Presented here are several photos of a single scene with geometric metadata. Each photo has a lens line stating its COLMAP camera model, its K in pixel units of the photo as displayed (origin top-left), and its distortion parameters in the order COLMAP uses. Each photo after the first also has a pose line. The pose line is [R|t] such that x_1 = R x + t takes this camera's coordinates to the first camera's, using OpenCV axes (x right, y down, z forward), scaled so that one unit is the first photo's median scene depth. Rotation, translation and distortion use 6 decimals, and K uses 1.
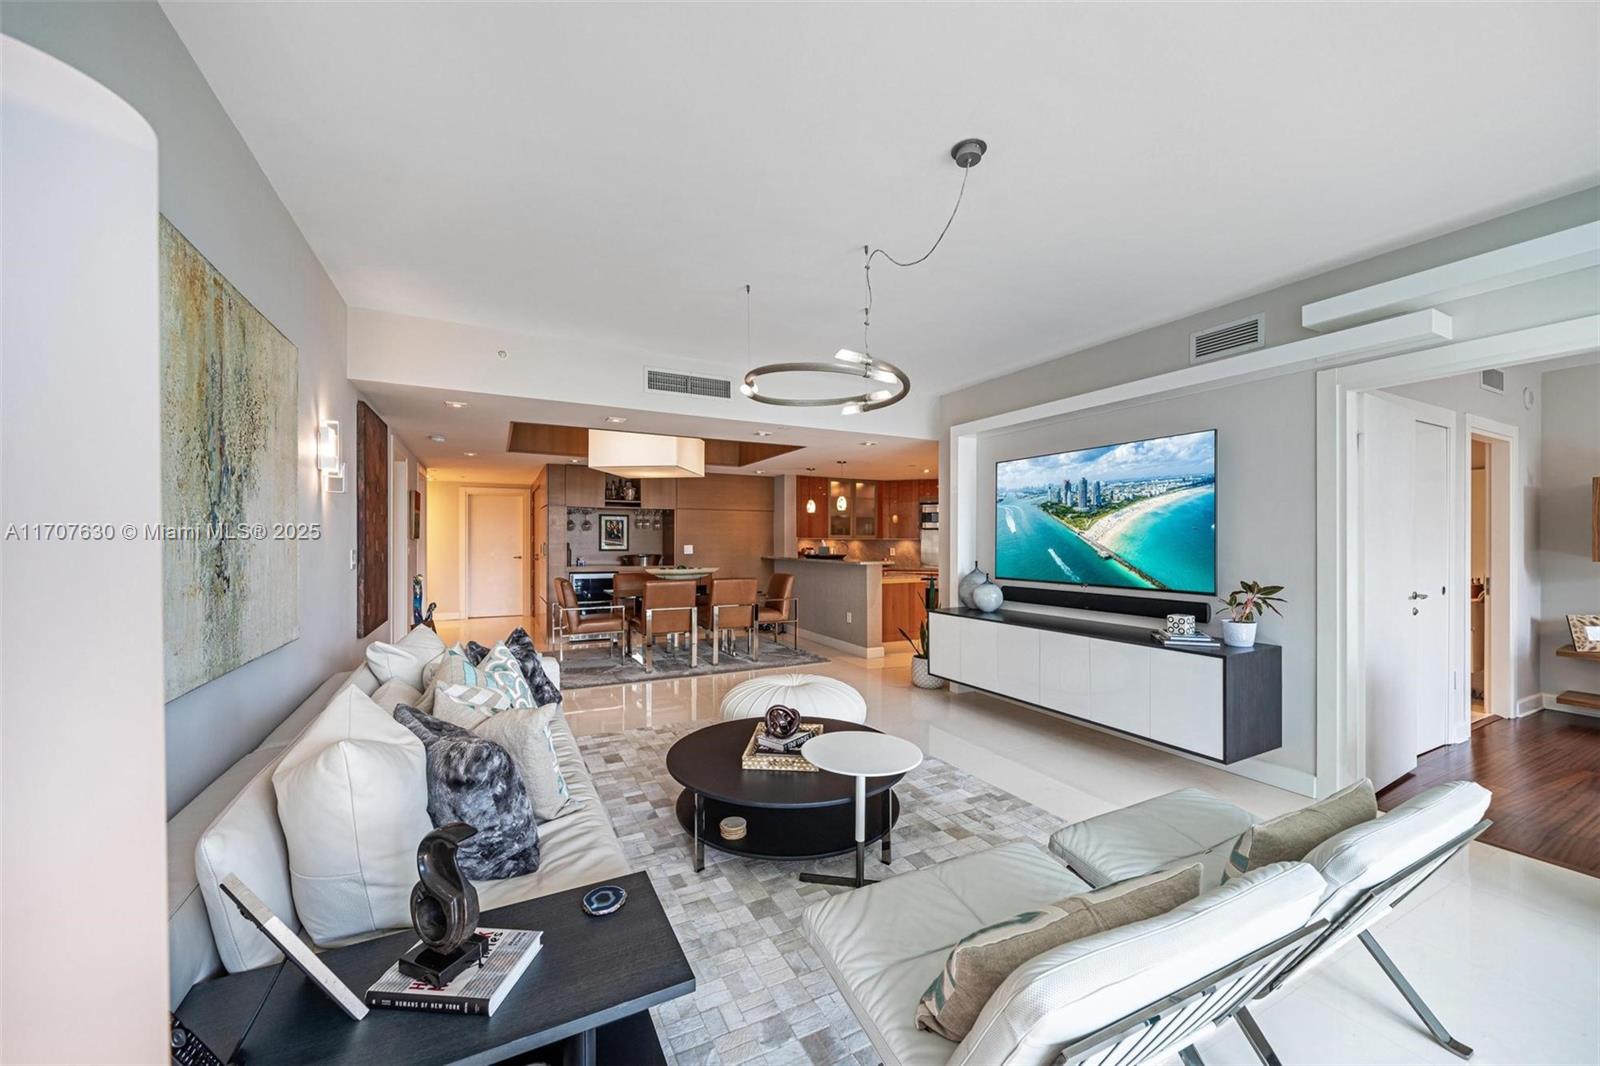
lens RADIAL K [[599.9, 0, 800.5], [0, 599.9, 538.1], [0, 0, 1]] dist [0.000856, 0.000084]
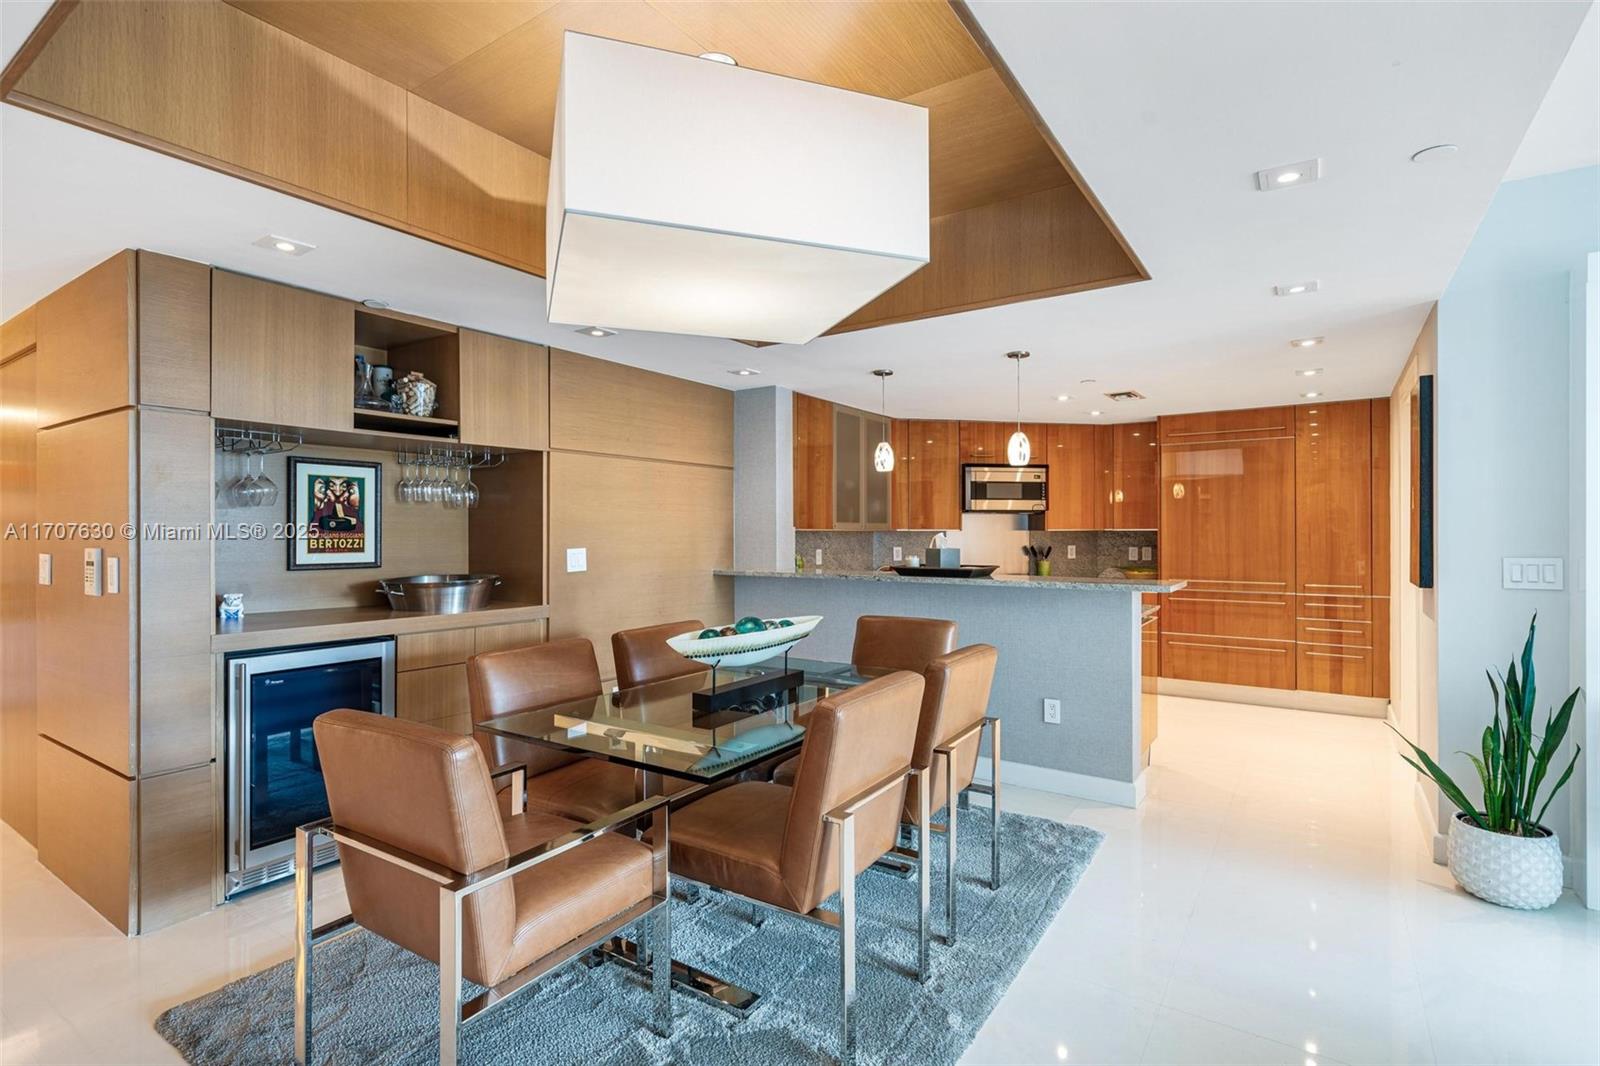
lens RADIAL K [[769.0, 0, 799.0], [0, 769.0, 530.2], [0, 0, 1]] dist [0.002175, -0.001527]
pose [[0.879179, -0.003814, 0.476477, -0.568270], [0.003914, 0.999992, 0.000783, 0.000683], [-0.476476, 0.001177, 0.879187, 0.987912]]
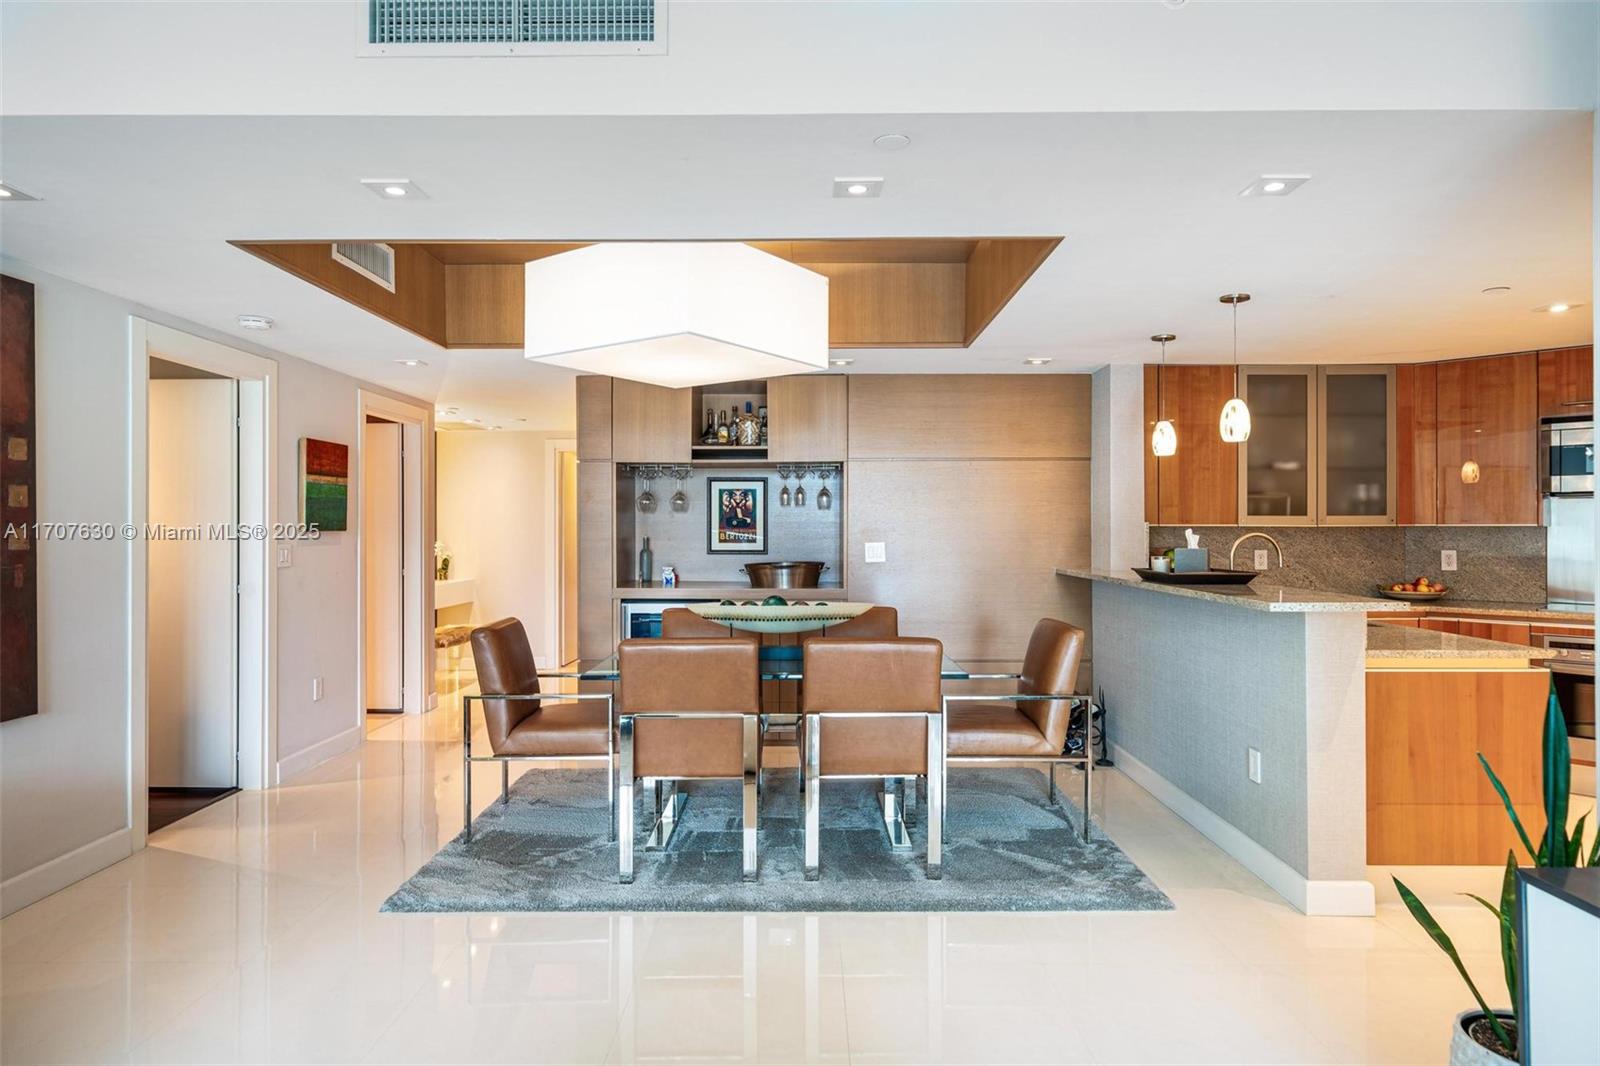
lens RADIAL K [[949.7, 0, 804.0], [0, 949.7, 531.7], [0, 0, 1]] dist [0.002549, 0.000322]
pose [[0.885670, -0.003055, -0.464306, 0.170571], [0.005961, 0.999971, 0.004790, 0.000545], [0.464278, -0.007010, 0.885662, 0.701775]]
